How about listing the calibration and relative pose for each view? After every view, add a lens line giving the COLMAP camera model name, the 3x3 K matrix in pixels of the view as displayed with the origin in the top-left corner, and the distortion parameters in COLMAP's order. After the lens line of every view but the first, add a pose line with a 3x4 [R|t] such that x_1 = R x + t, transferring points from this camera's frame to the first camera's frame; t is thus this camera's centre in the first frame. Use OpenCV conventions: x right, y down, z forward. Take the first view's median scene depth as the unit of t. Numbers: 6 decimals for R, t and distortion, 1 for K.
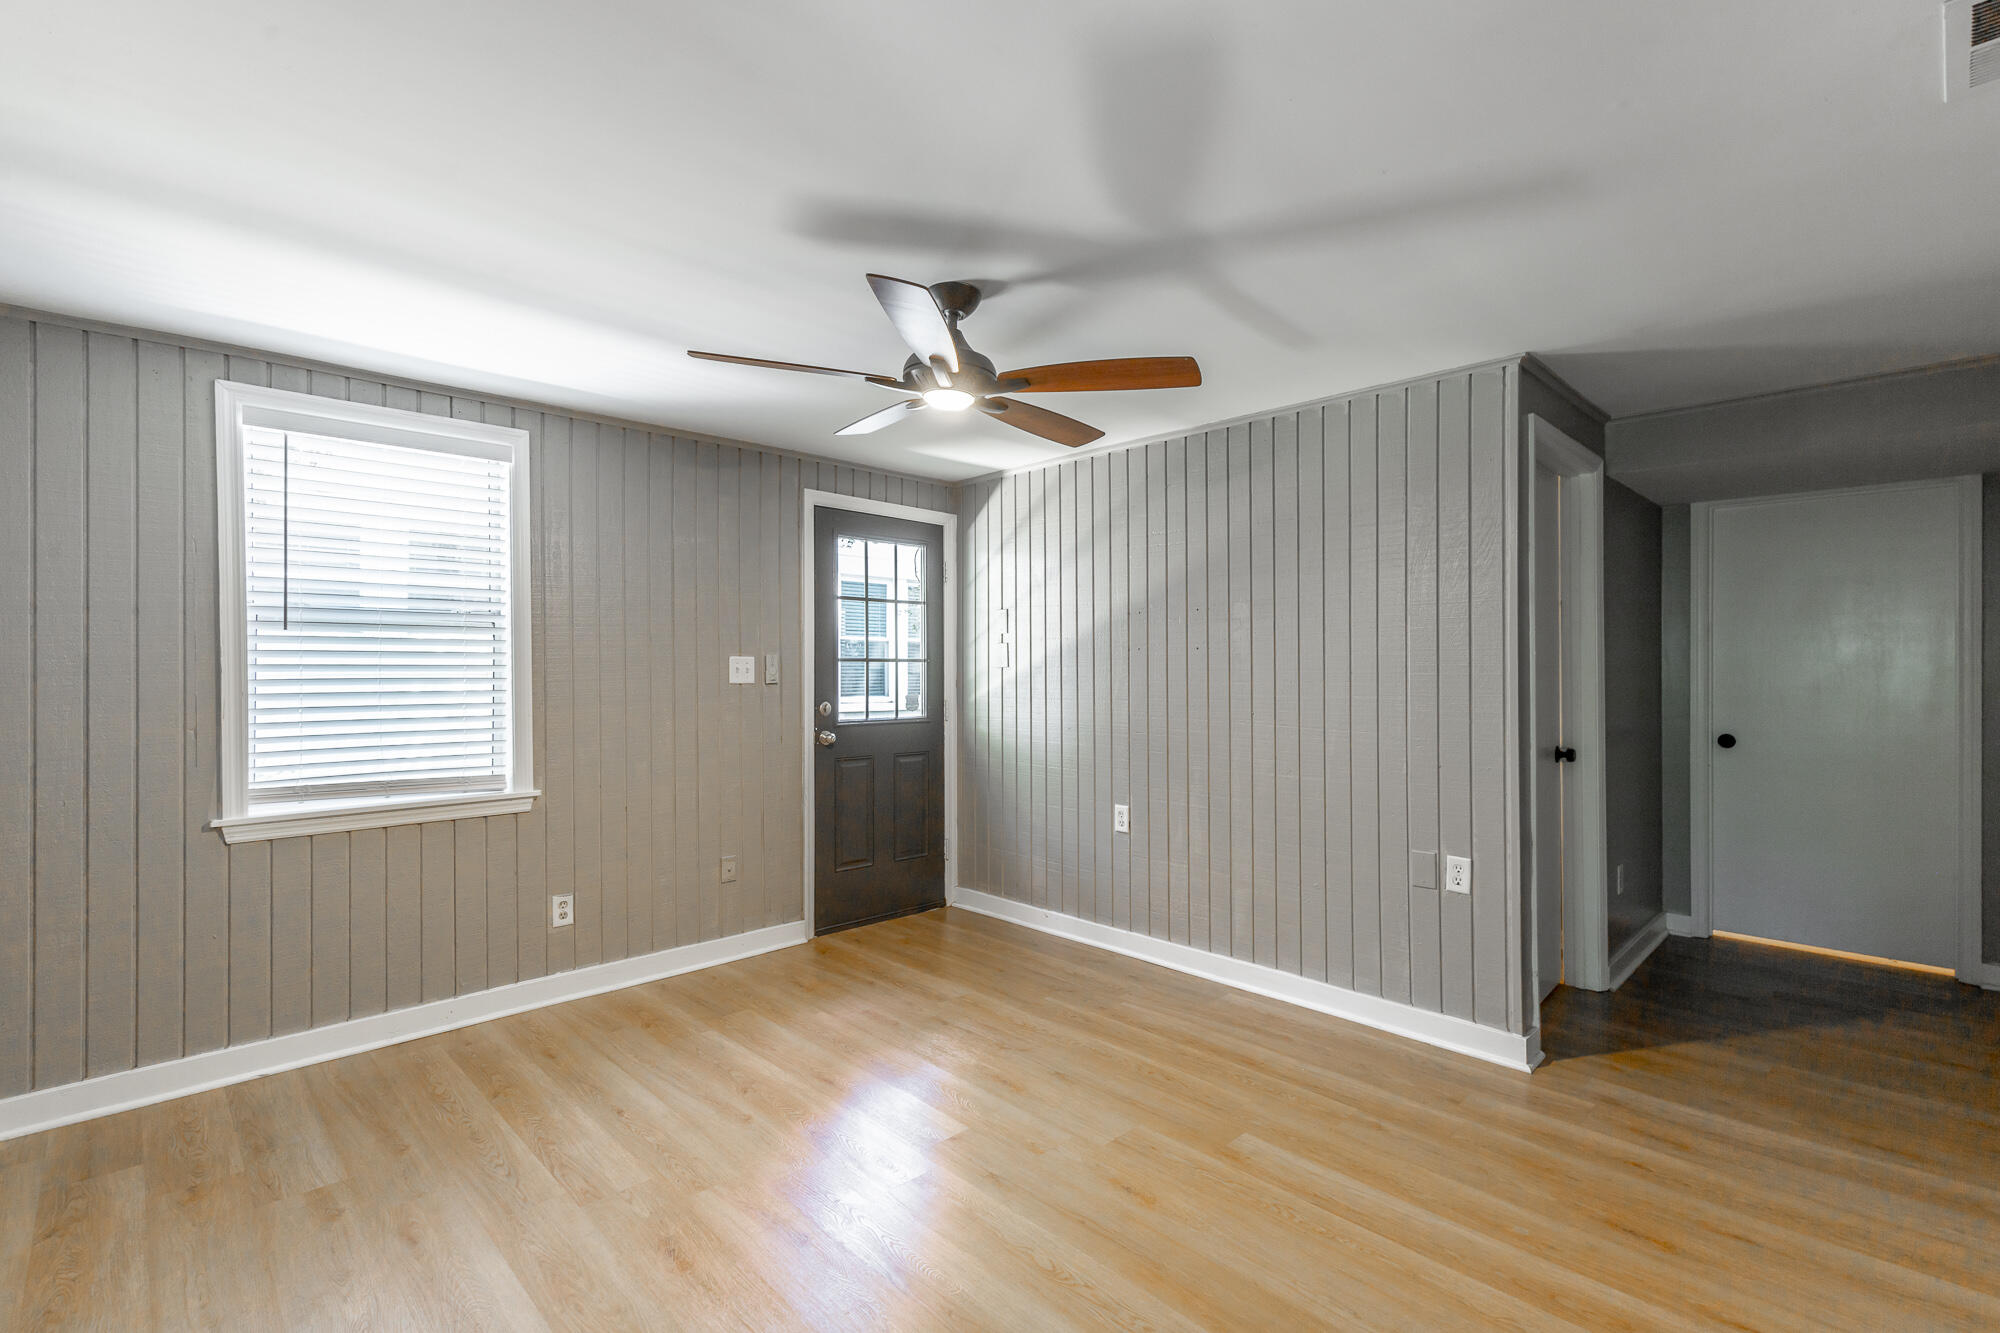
lens RADIAL K [[920.6, 0, 1002.6], [0, 920.6, 657.6], [0, 0, 1]] dist [0.004183, 0.001262]
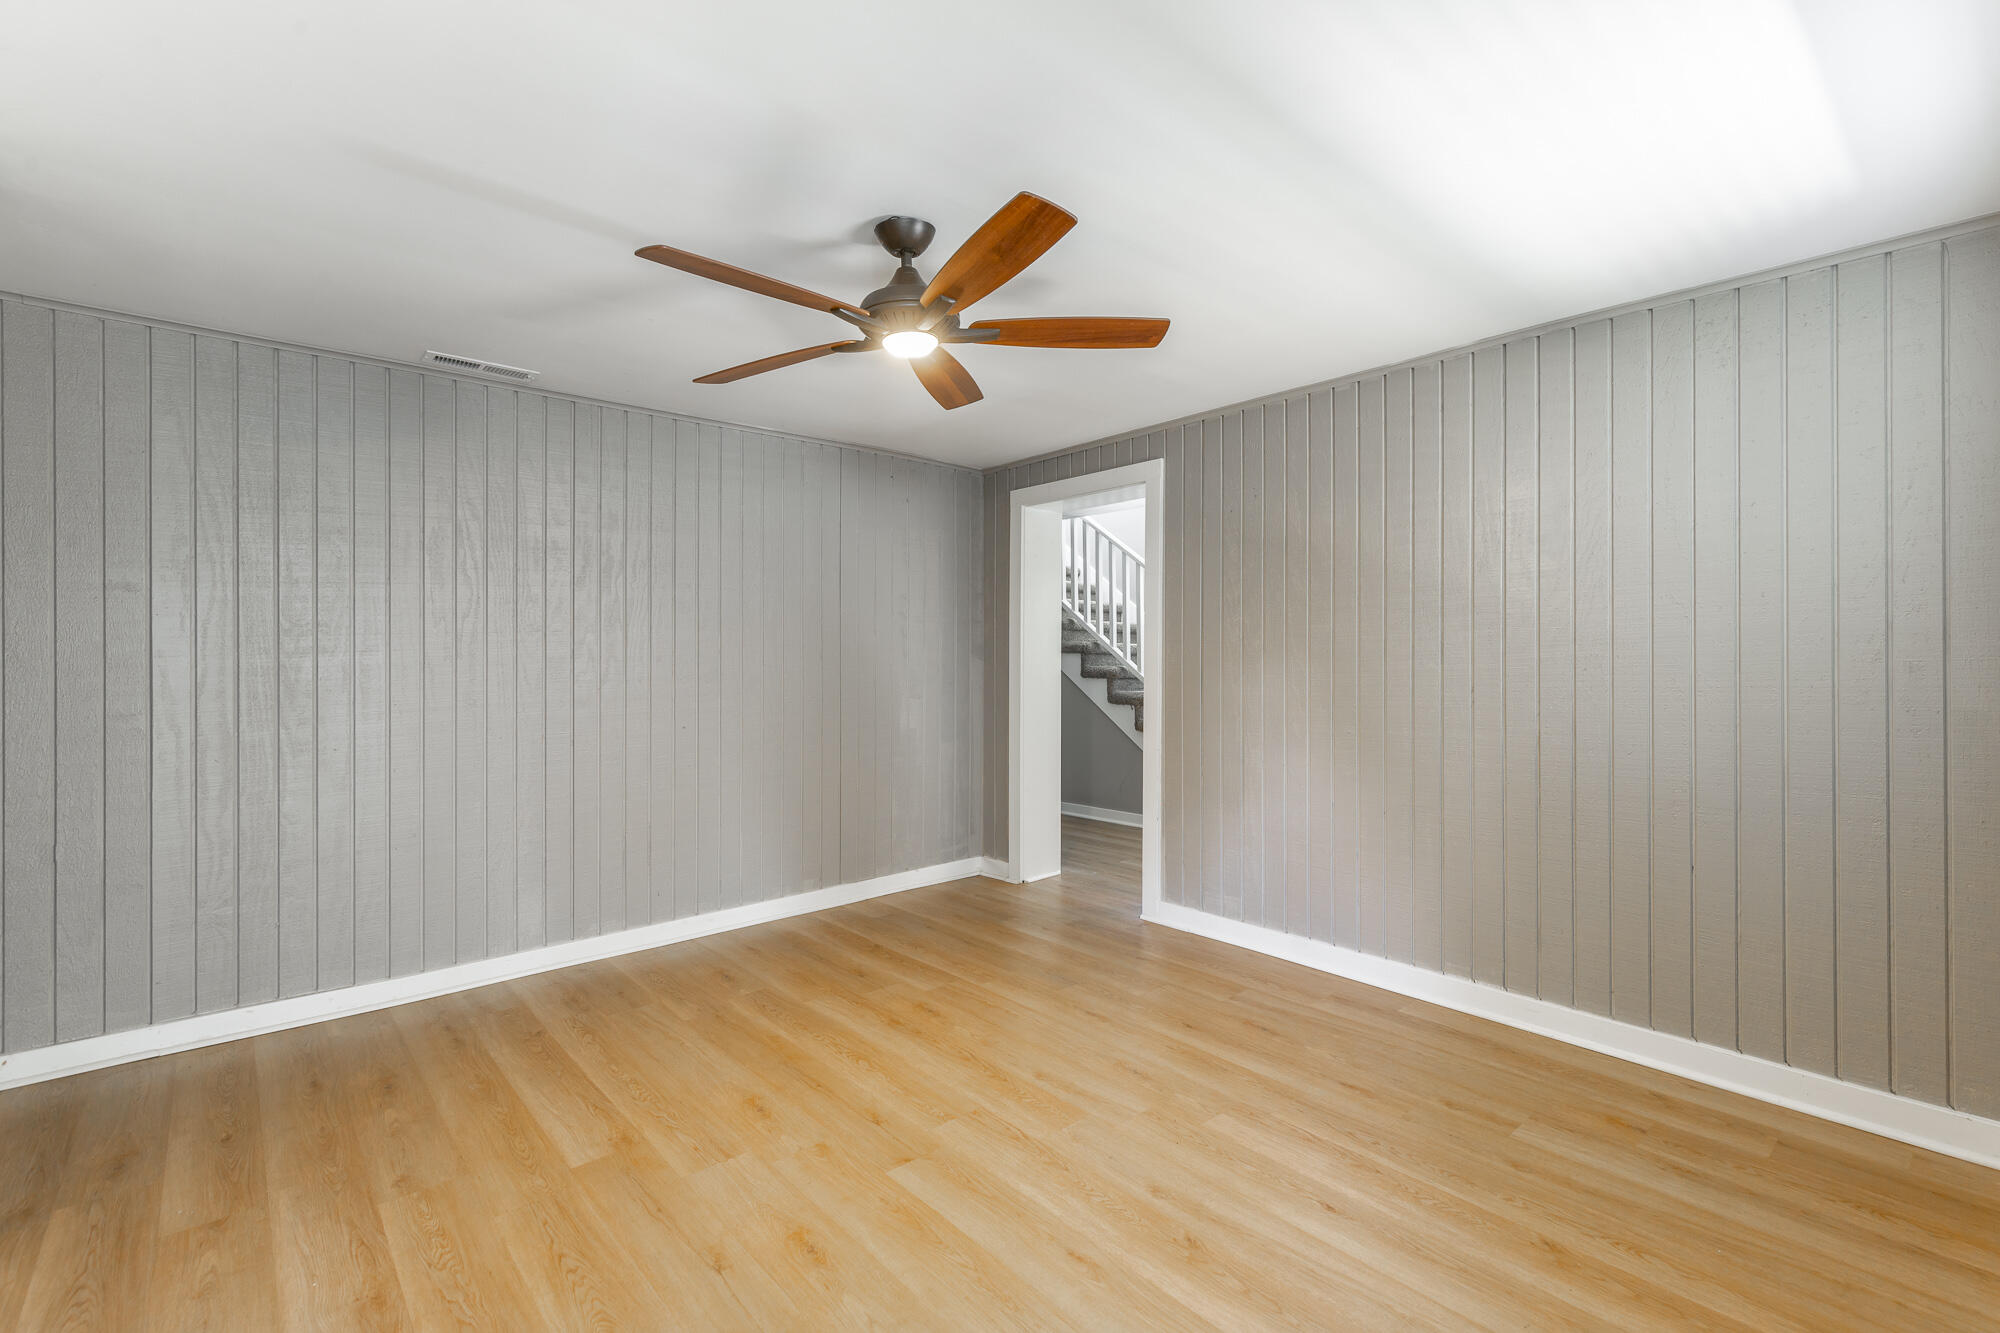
lens RADIAL K [[873.3, 0, 1002.1], [0, 873.3, 661.0], [0, 0, 1]] dist [-0.000823, -0.000022]
pose [[-0.997777, 0.003864, 0.066532, -0.204457], [0.003509, 0.999979, -0.005441, 0.043258], [-0.066552, -0.005196, -0.997769, 1.847354]]
